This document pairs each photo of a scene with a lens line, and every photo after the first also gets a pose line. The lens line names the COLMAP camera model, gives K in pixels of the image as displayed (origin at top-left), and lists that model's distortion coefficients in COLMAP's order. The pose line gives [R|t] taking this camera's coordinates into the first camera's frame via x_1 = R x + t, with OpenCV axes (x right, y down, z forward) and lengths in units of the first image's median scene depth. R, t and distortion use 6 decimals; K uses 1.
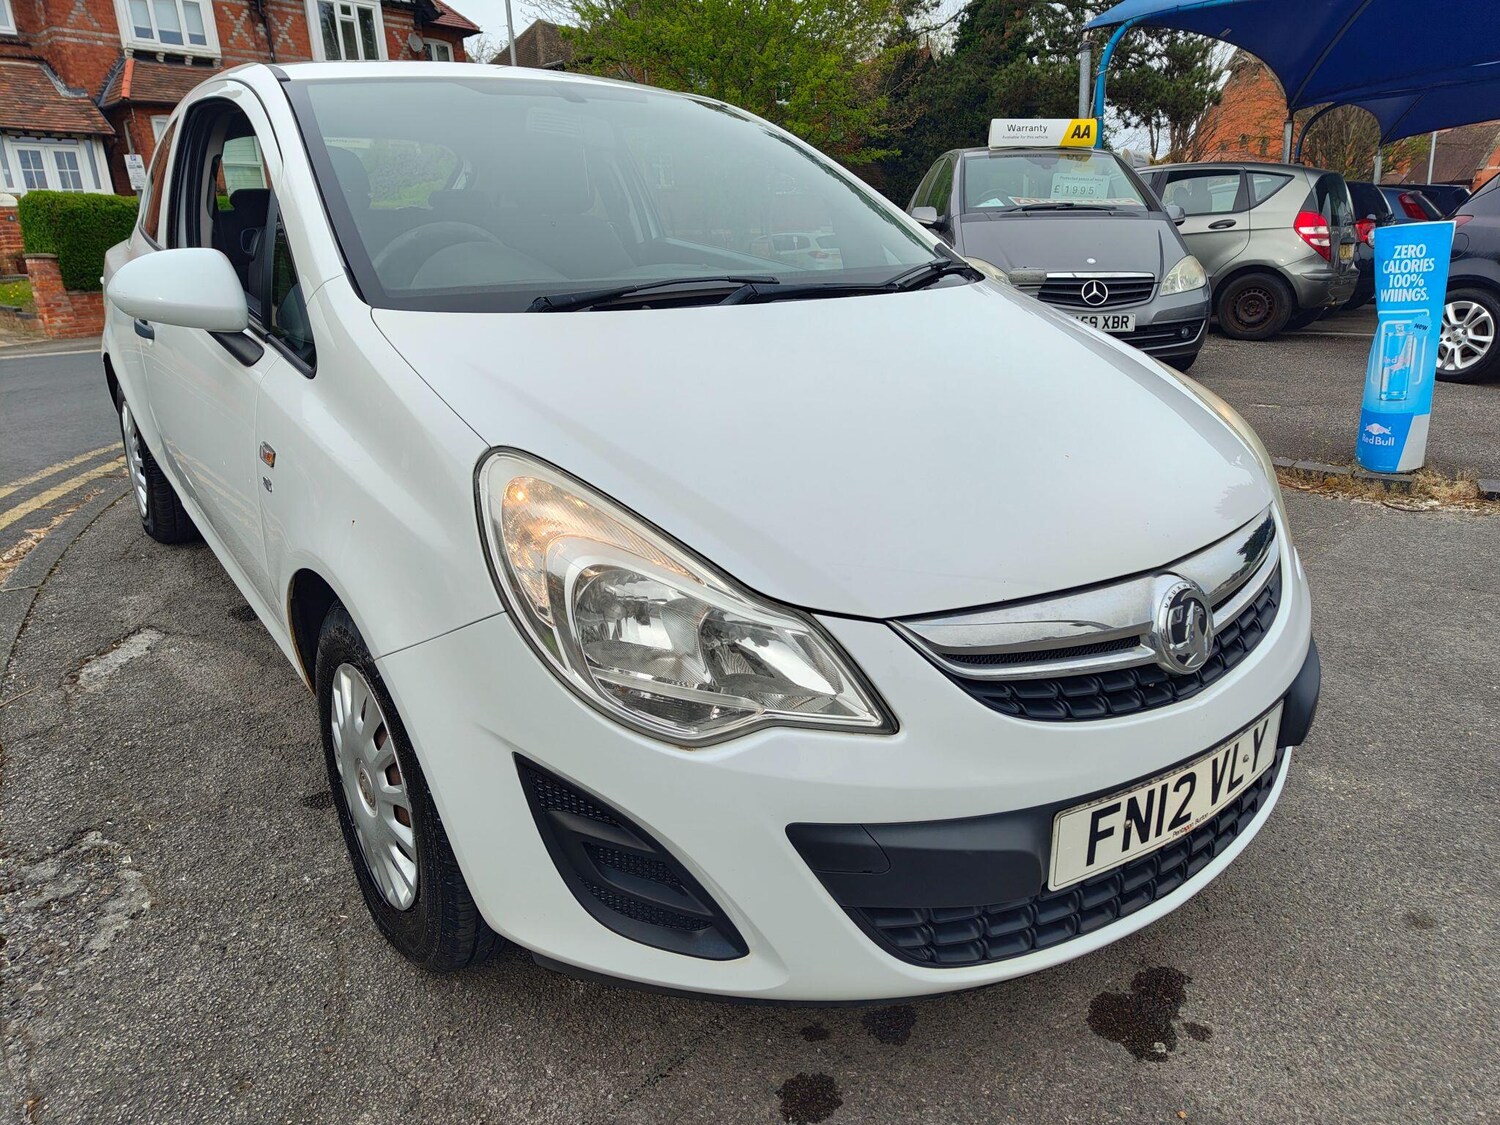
lens RADIAL K [[1032.1, 0, 767.4], [0, 1032.1, 566.0], [0, 0, 1]] dist [0.017446, -0.005791]
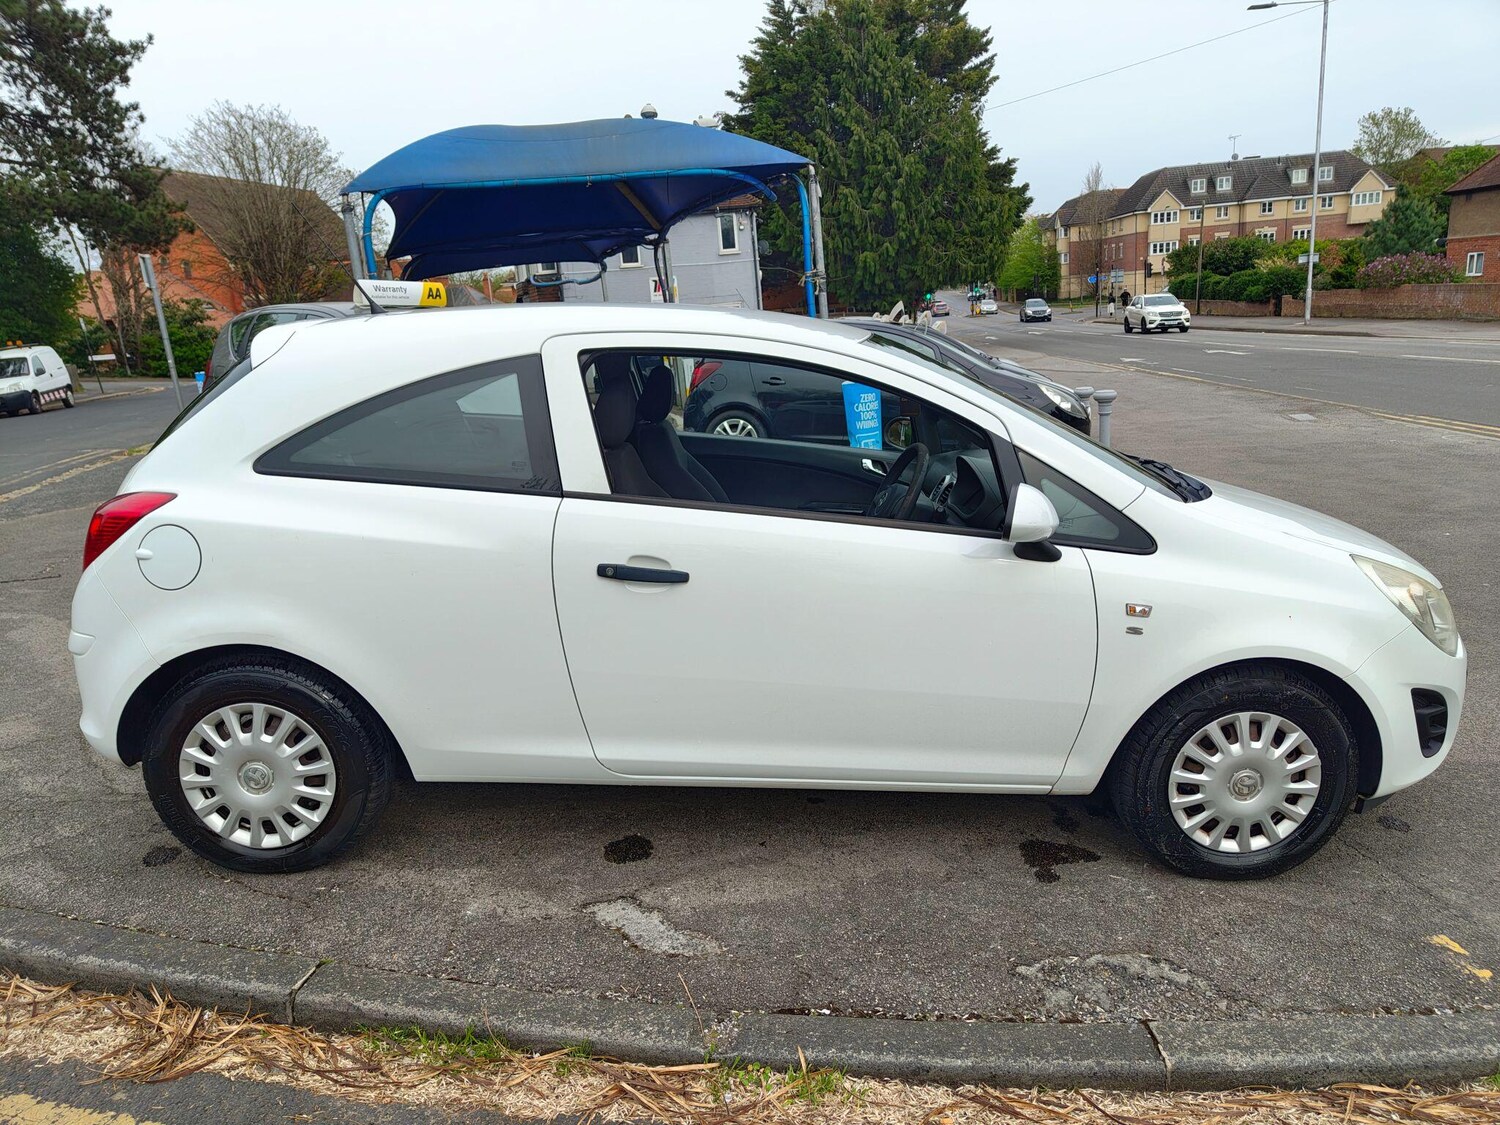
lens RADIAL K [[1032.1, 0, 756.4], [0, 1032.1, 576.2], [0, 0, 1]] dist [0.017446, -0.005791]
pose [[0.591137, -0.193805, 0.782941, -1.824397], [0.265748, 0.963301, 0.037805, -0.331680], [-0.761535, 0.185717, 0.620946, 0.441890]]
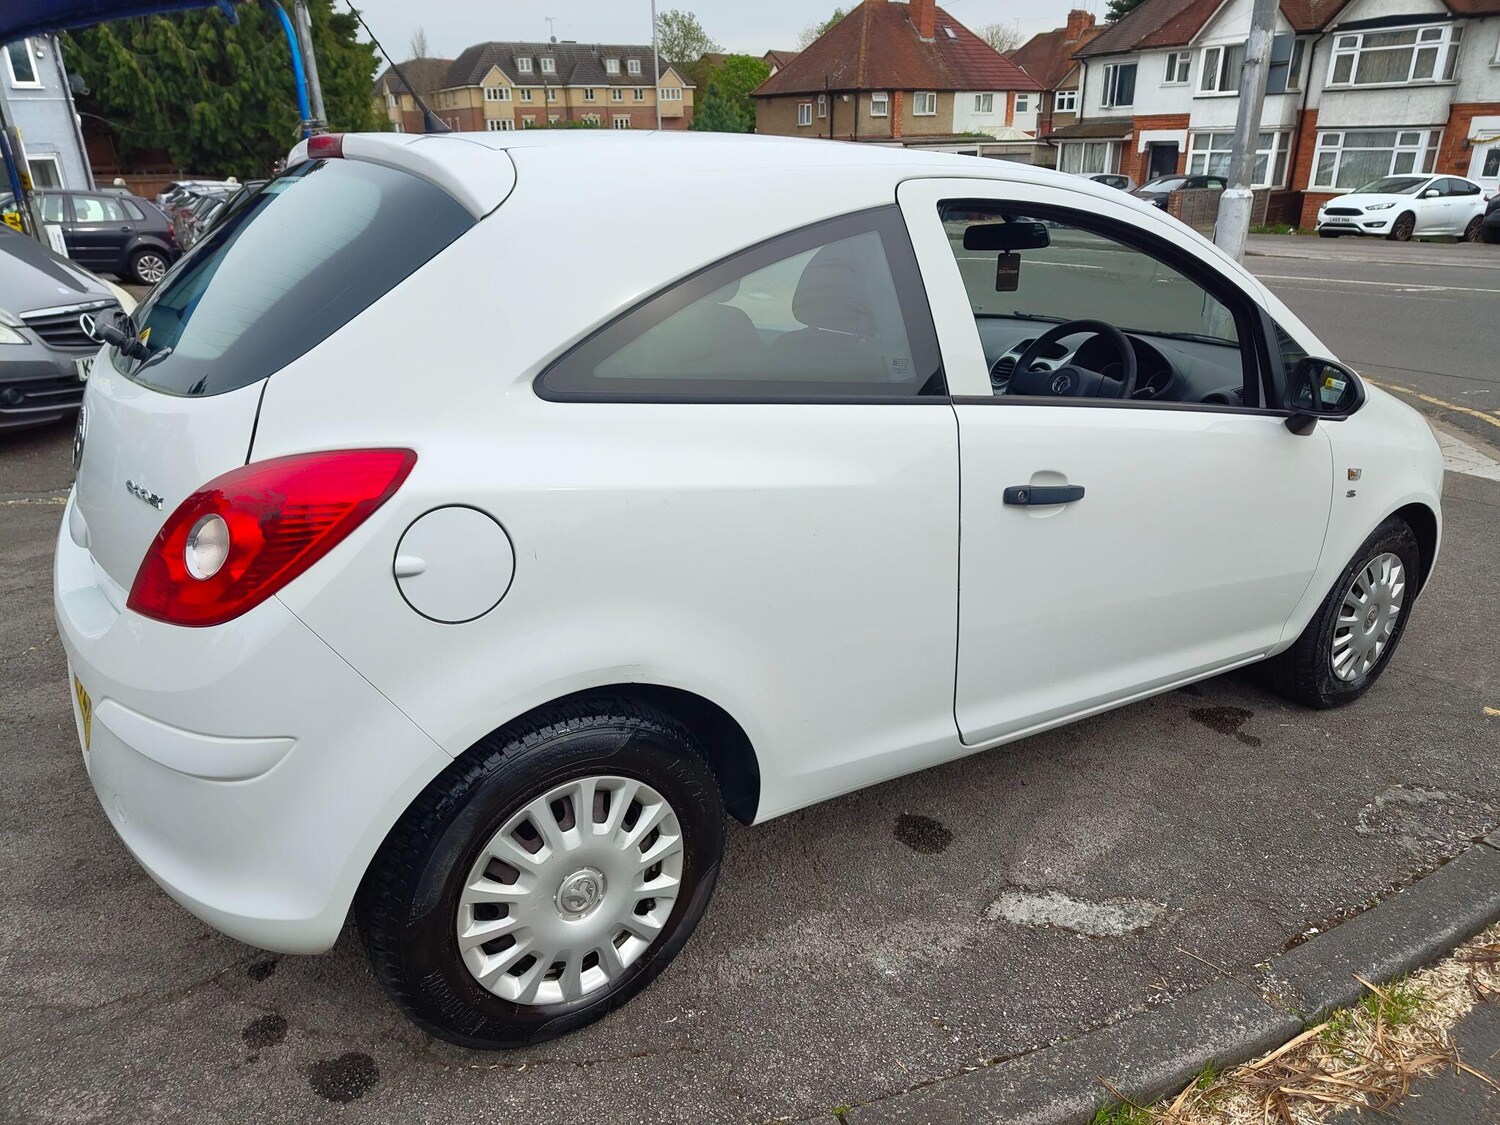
lens RADIAL K [[1032.1, 0, 748.3], [0, 1032.1, 569.9], [0, 0, 1]] dist [0.017446, -0.005791]
pose [[0.039791, -0.326552, 0.944341, -1.908609], [0.295286, 0.906722, 0.301101, -0.671165], [-0.954580, 0.266870, 0.132505, 1.580564]]
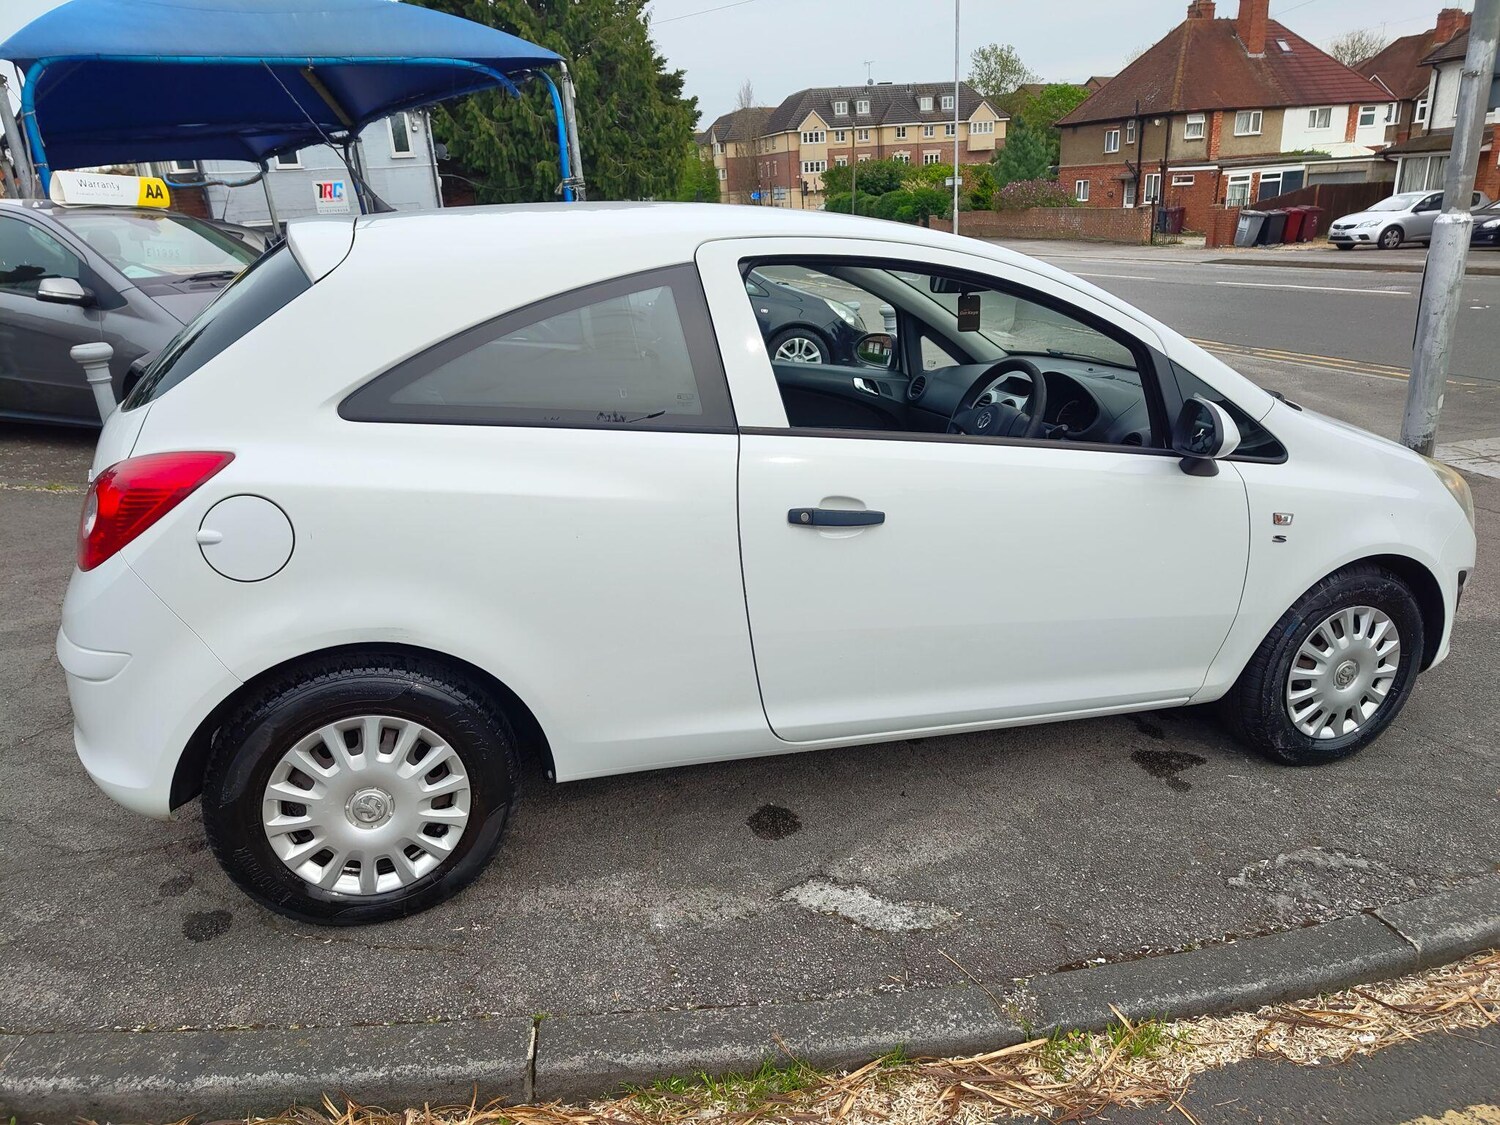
lens RADIAL K [[1032.1, 0, 749.3], [0, 1032.1, 557.9], [0, 0, 1]] dist [0.017446, -0.005791]
pose [[0.317499, -0.278092, 0.906564, -1.981678], [0.302097, 0.935881, 0.181284, -0.528116], [-0.898850, 0.216312, 0.381153, 1.048906]]
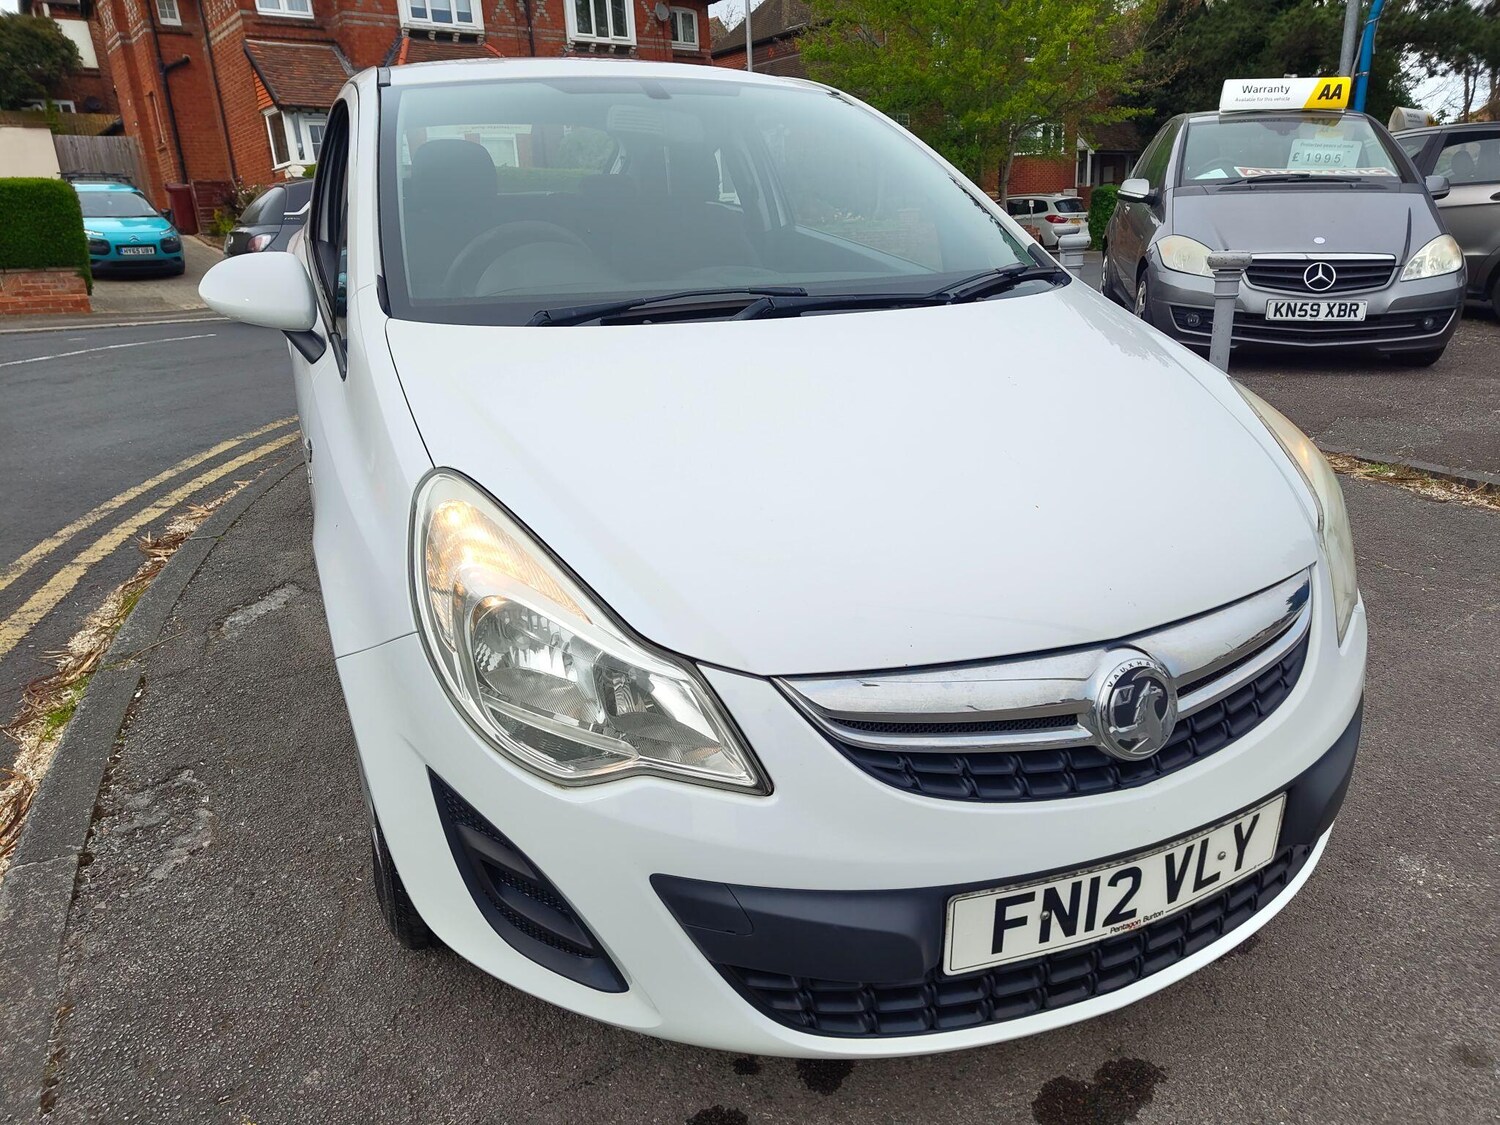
lens RADIAL K [[1032.1, 0, 760.5], [0, 1032.1, 576.7], [0, 0, 1]] dist [0.017446, -0.005791]
pose [[0.974838, 0.077617, -0.208964, 0.193345], [-0.069067, 0.996460, 0.047921, -0.055263], [0.211944, -0.032282, 0.976748, 0.039975]]
